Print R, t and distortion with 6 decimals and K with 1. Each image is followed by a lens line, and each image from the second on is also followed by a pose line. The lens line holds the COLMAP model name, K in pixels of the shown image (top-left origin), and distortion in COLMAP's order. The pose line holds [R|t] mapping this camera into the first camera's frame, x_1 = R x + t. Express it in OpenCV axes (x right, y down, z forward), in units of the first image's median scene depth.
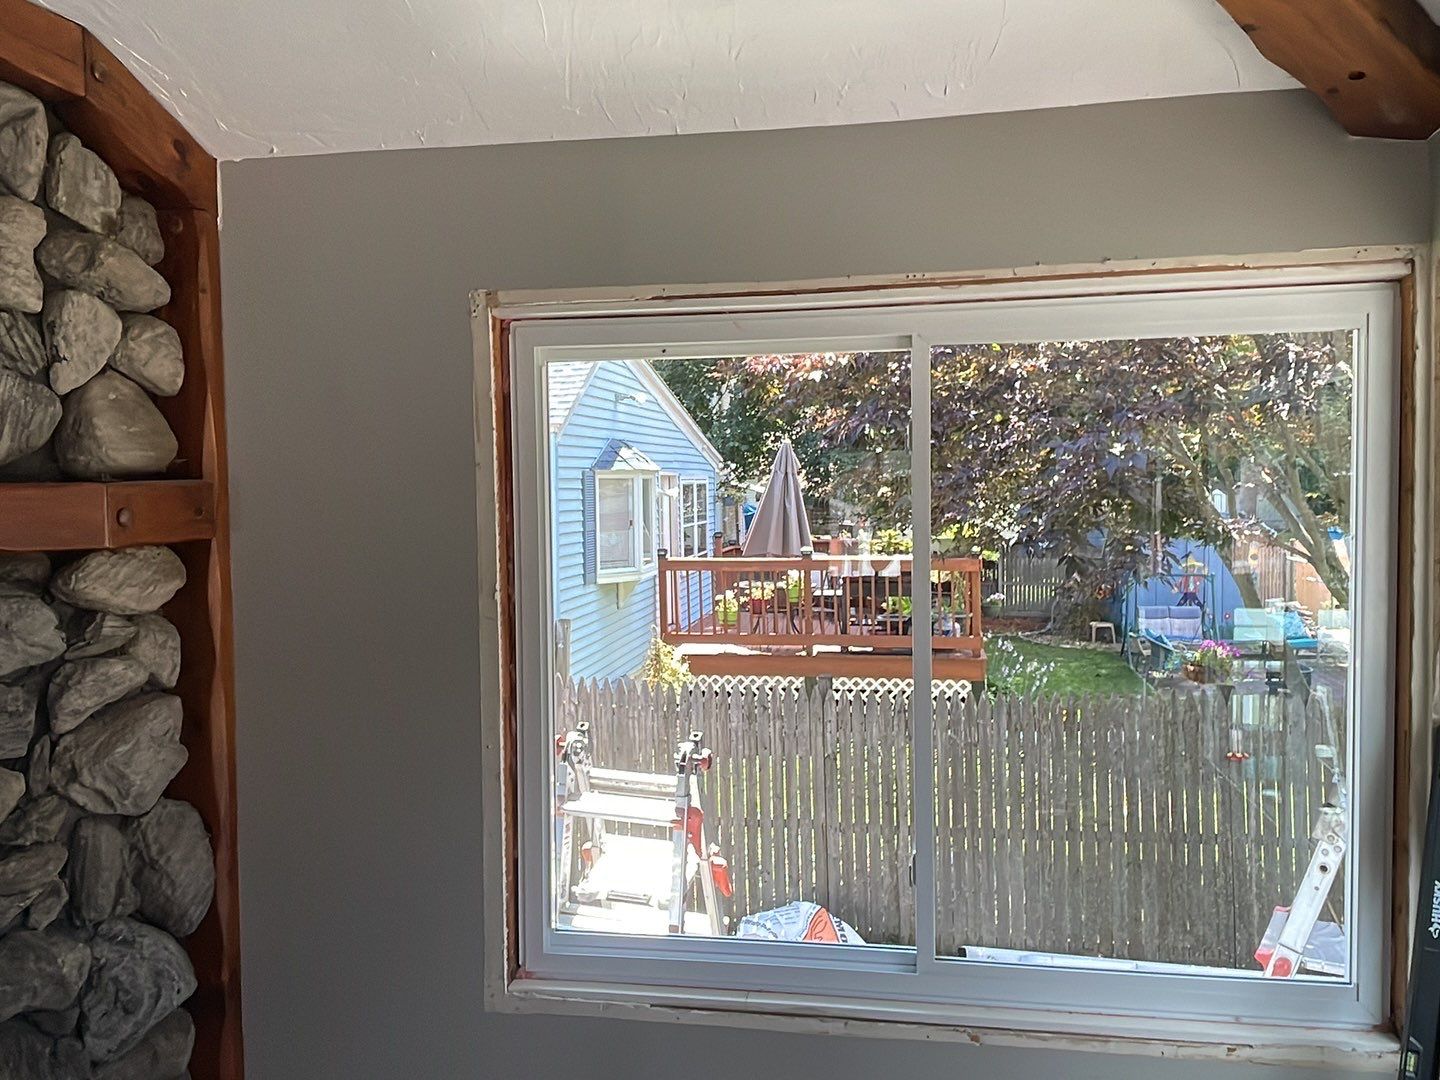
lens RADIAL K [[1117.1, 0, 714.2], [0, 1117.1, 532.8], [0, 0, 1]] dist [0.100320, -0.117880]
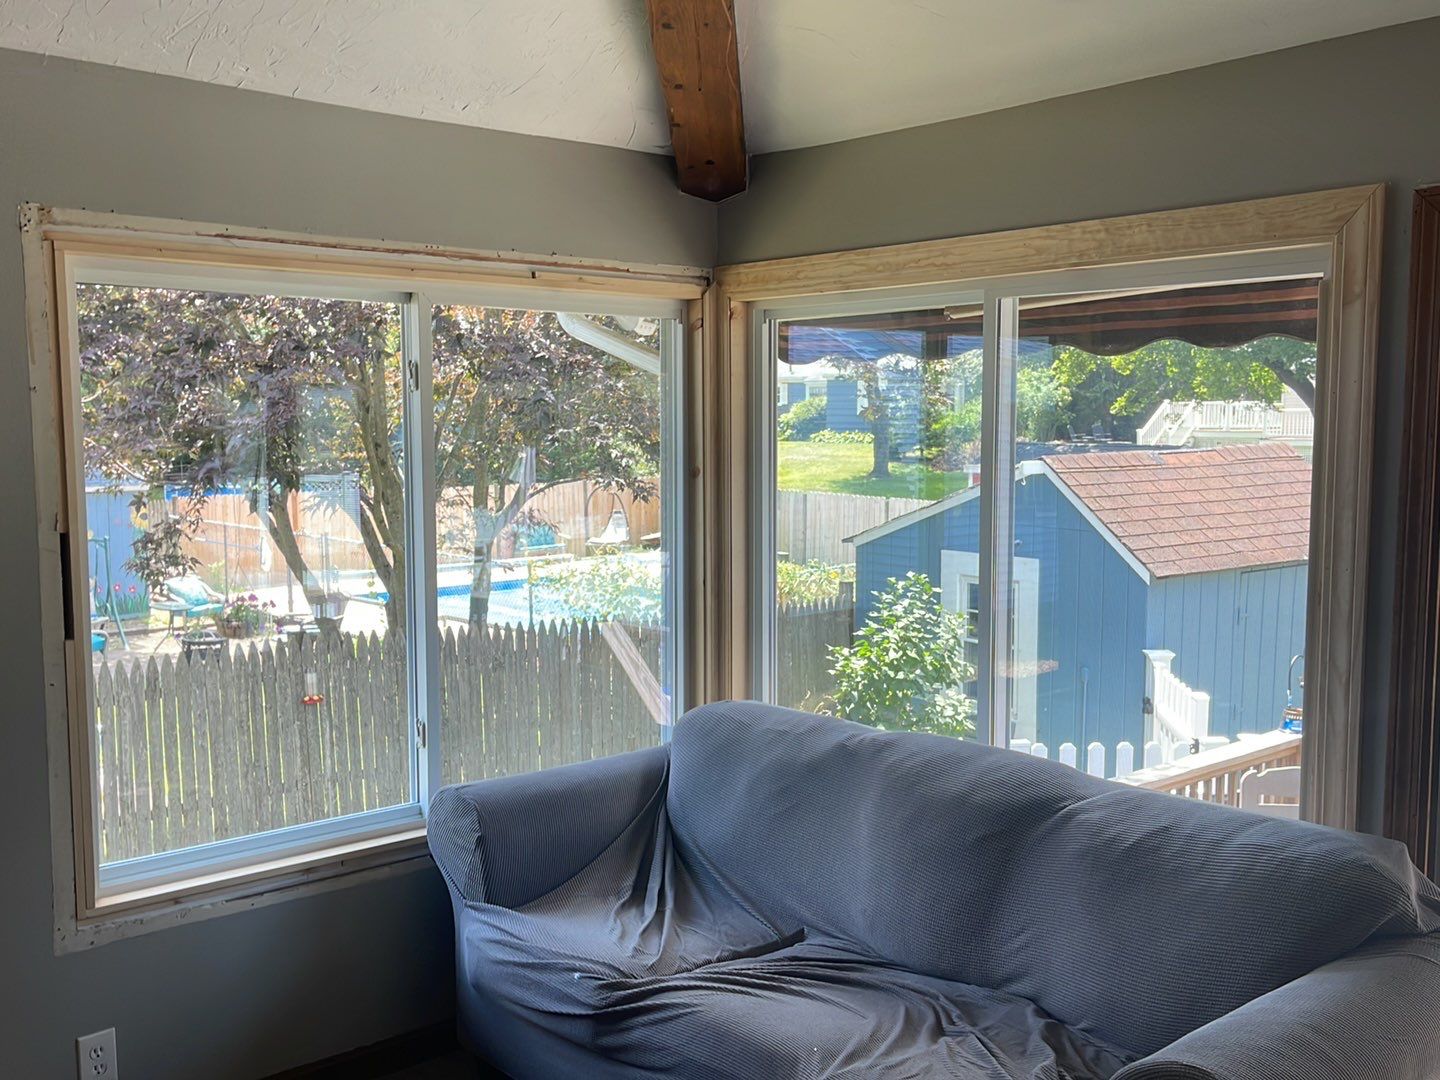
lens RADIAL K [[1424.3, 0, 725.5], [0, 1424.3, 546.2], [0, 0, 1]] dist [0.122393, -0.233305]
pose [[0.627845, -0.054346, 0.776439, -0.659862], [0.027207, 0.998482, 0.047887, 0.024514], [-0.777863, -0.008941, 0.628371, -0.182615]]
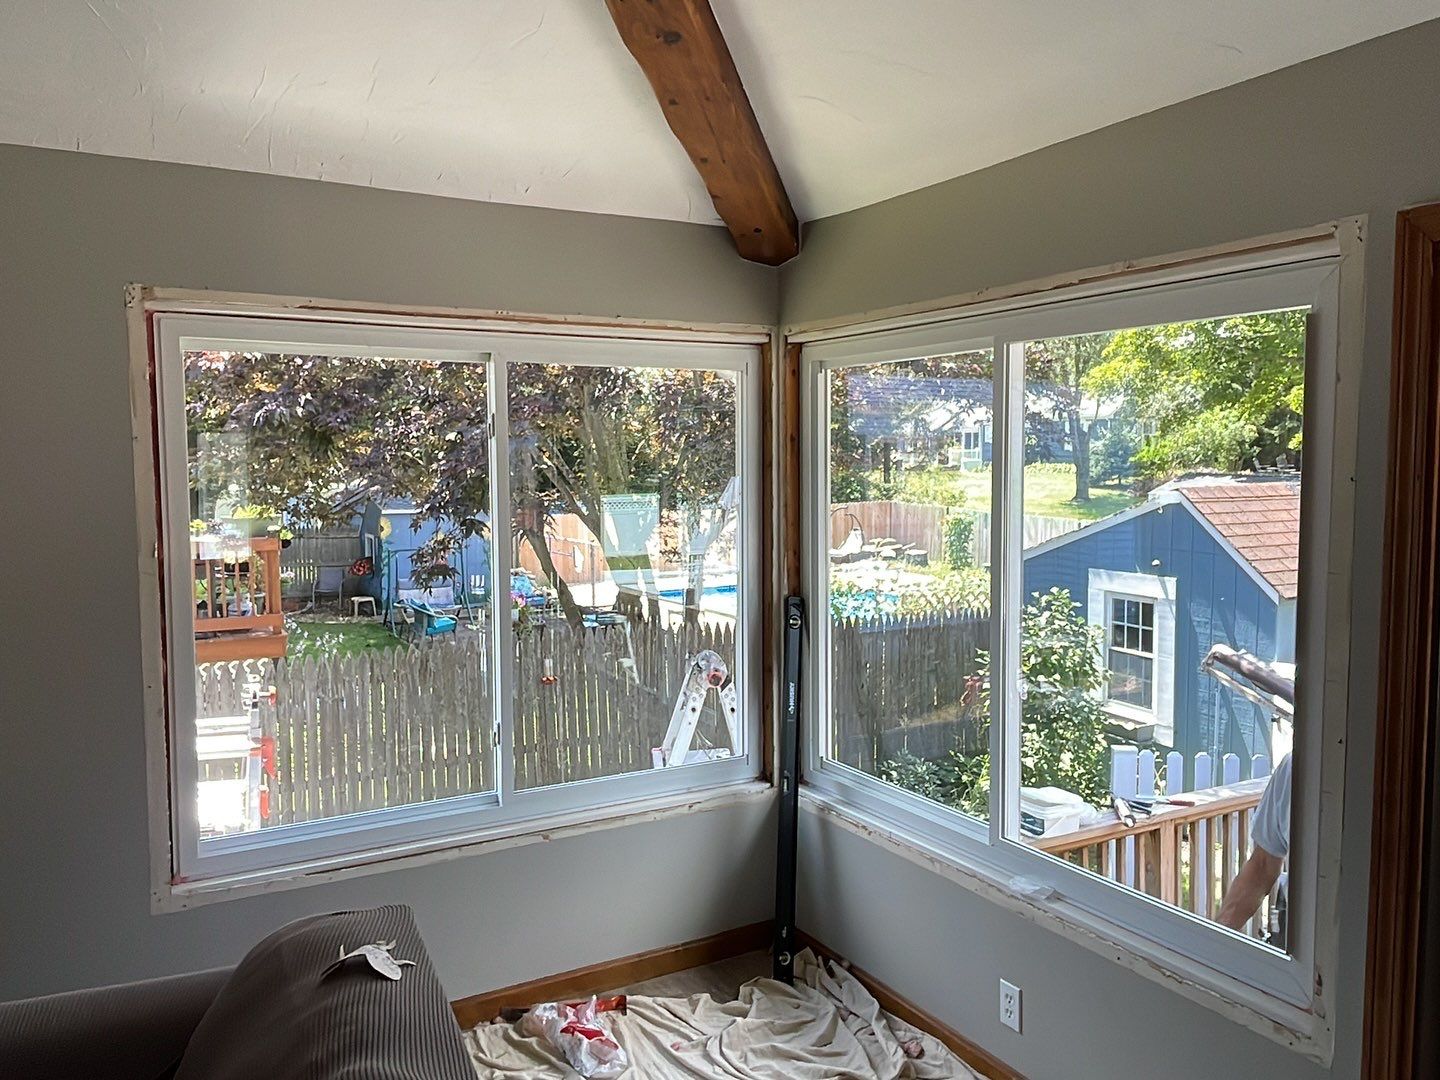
lens RADIAL K [[1117.1, 0, 714.2], [0, 1117.1, 532.8], [0, 0, 1]] dist [0.100320, -0.117880]
pose [[0.781131, -0.032484, 0.623522, -0.391435], [0.023358, 0.999467, 0.022807, 0.018139], [-0.623931, -0.003251, 0.781473, -0.214546]]
